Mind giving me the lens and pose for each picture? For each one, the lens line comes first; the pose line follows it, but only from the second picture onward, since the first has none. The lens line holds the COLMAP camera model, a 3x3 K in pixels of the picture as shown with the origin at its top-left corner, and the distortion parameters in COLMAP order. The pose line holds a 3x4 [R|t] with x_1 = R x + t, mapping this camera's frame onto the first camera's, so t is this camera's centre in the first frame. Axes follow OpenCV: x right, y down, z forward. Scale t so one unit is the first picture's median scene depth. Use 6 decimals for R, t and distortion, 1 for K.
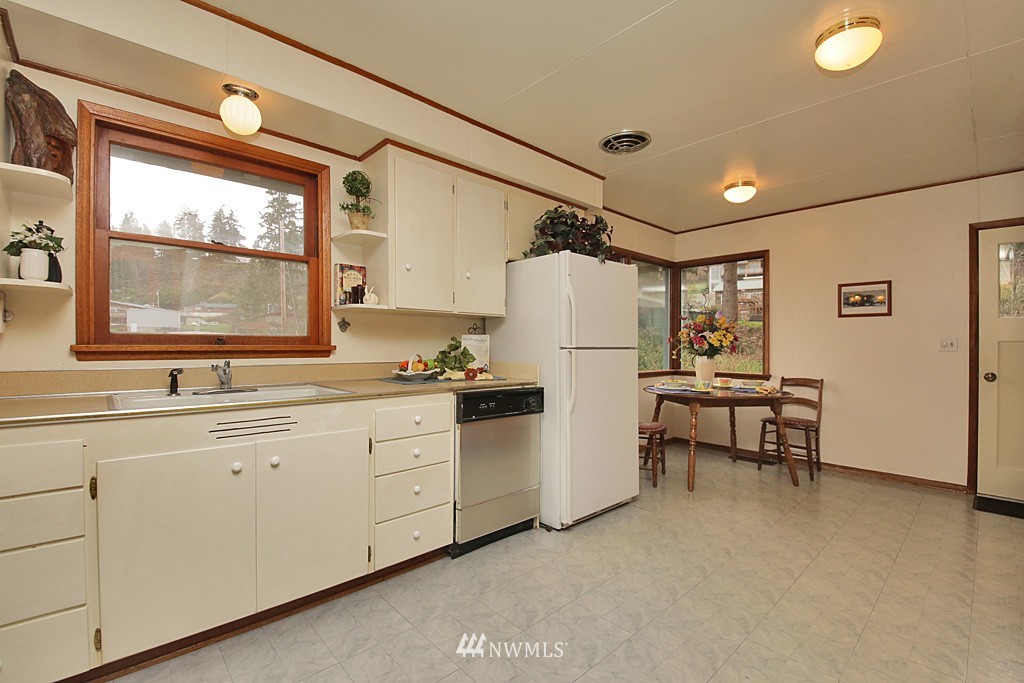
lens RADIAL K [[435.9, 0, 514.7], [0, 435.9, 350.4], [0, 0, 1]] dist [-0.013432, -0.001659]
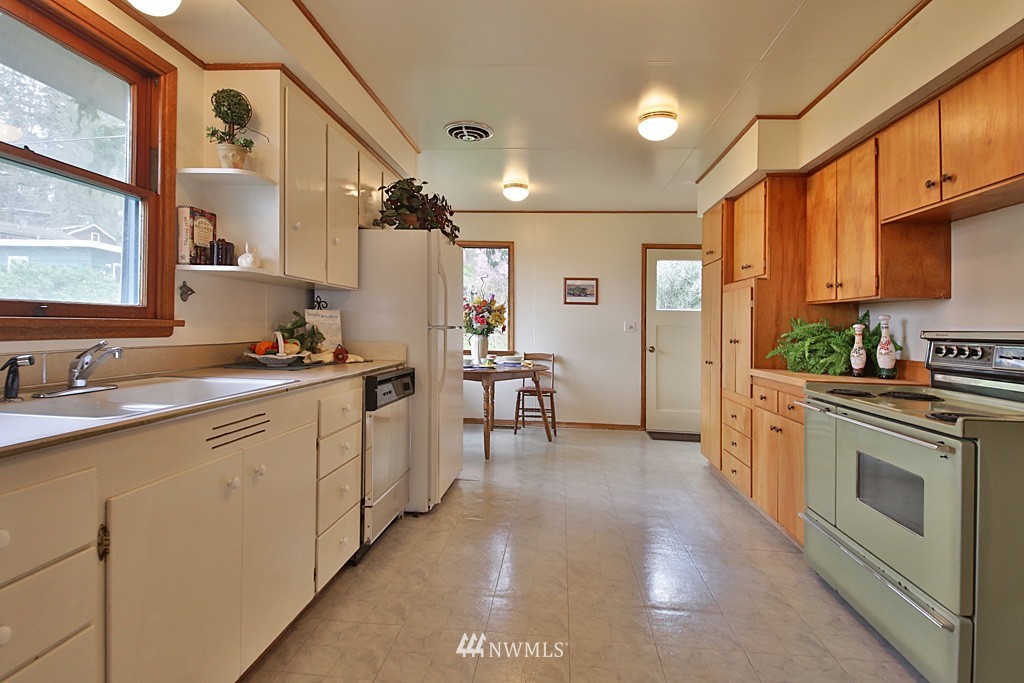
lens RADIAL K [[503.1, 0, 508.3], [0, 503.1, 326.5], [0, 0, 1]] dist [-0.019235, -0.000284]
pose [[0.750478, 0.011957, 0.660787, -0.461166], [-0.009839, 0.999928, -0.006920, -0.000252], [-0.660822, -0.001308, 0.750542, 0.026695]]
